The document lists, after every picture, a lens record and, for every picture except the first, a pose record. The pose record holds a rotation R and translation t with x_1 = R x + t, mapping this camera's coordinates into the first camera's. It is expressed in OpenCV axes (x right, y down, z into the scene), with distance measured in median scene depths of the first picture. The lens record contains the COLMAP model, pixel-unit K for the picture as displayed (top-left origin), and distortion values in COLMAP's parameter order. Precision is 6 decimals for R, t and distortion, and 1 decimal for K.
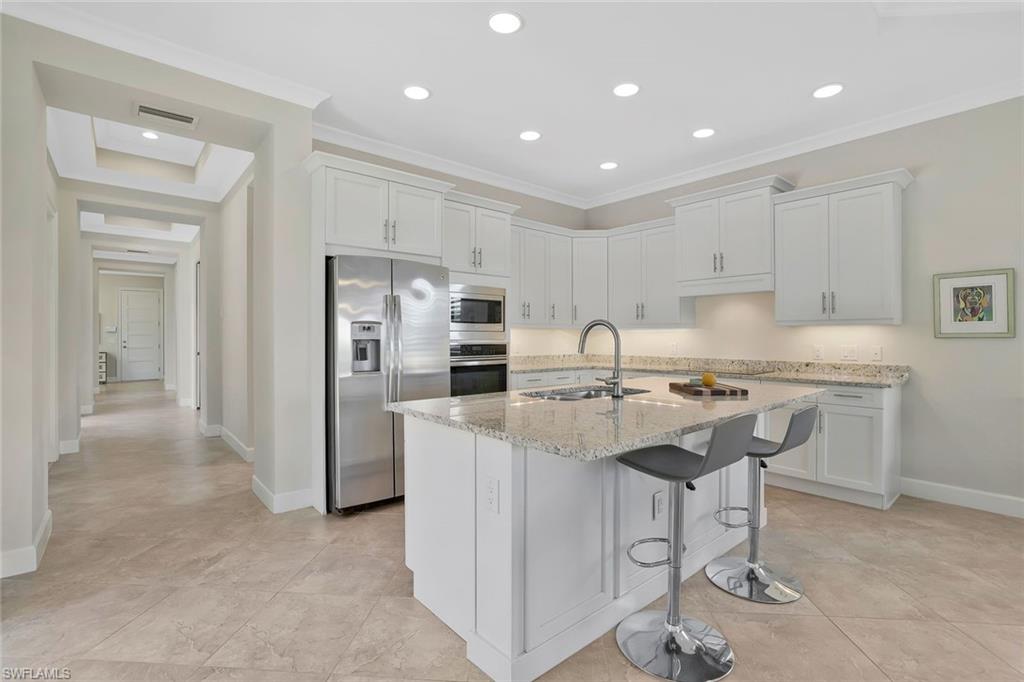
lens RADIAL K [[467.3, 0, 516.2], [0, 467.3, 338.9], [0, 0, 1]] dist [0.000500, 0.000136]
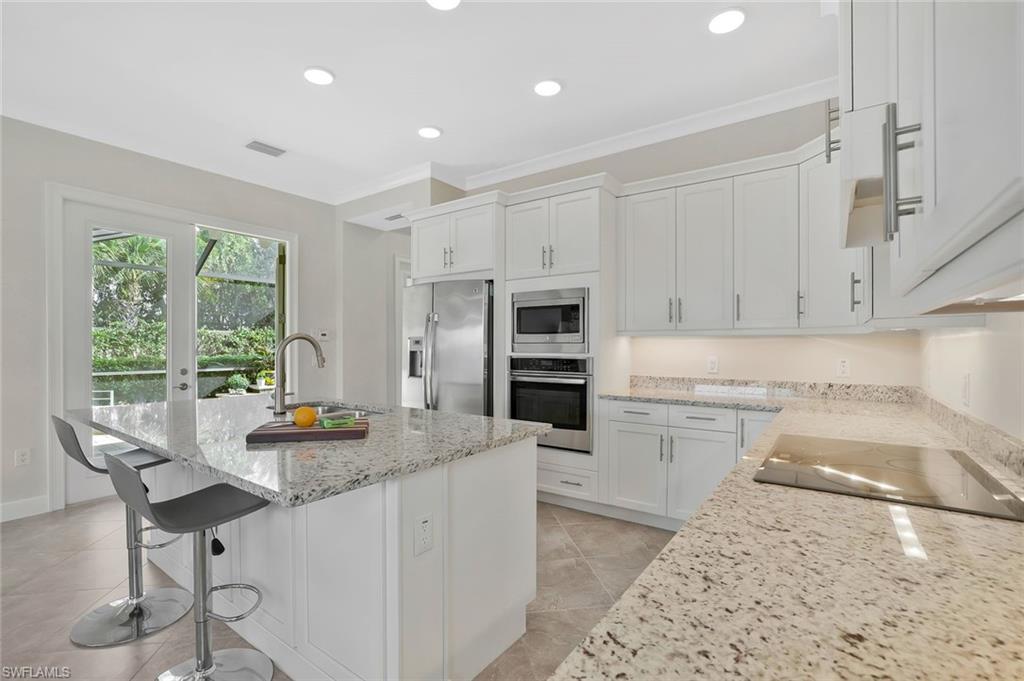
lens RADIAL K [[469.0, 0, 514.5], [0, 469.0, 346.0], [0, 0, 1]] dist [-0.000351, 0.000037]
pose [[0.247065, 0.001559, -0.968998, 0.735758], [-0.004318, 0.999991, 0.000507, -0.010817], [0.968989, 0.004059, 0.247070, 0.726581]]
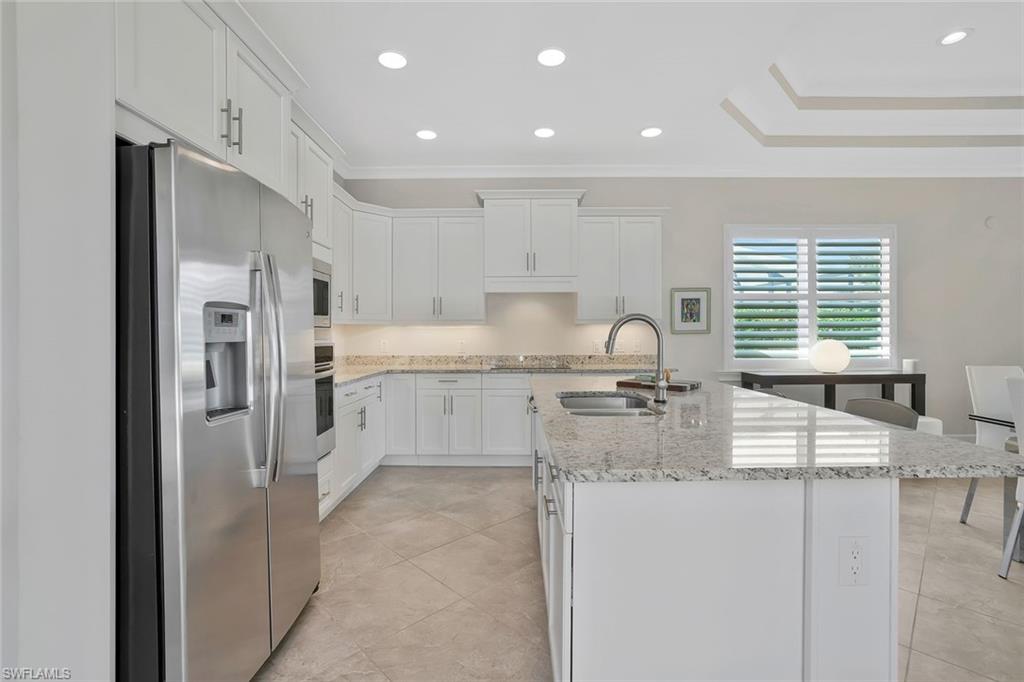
lens RADIAL K [[449.5, 0, 505.4], [0, 449.5, 331.5], [0, 0, 1]] dist [-0.032225, 0.000362]
pose [[0.680407, -0.000402, 0.732834, -0.344879], [0.008173, 0.999942, -0.007040, -0.003031], [-0.732788, 0.010779, 0.680371, 0.385805]]
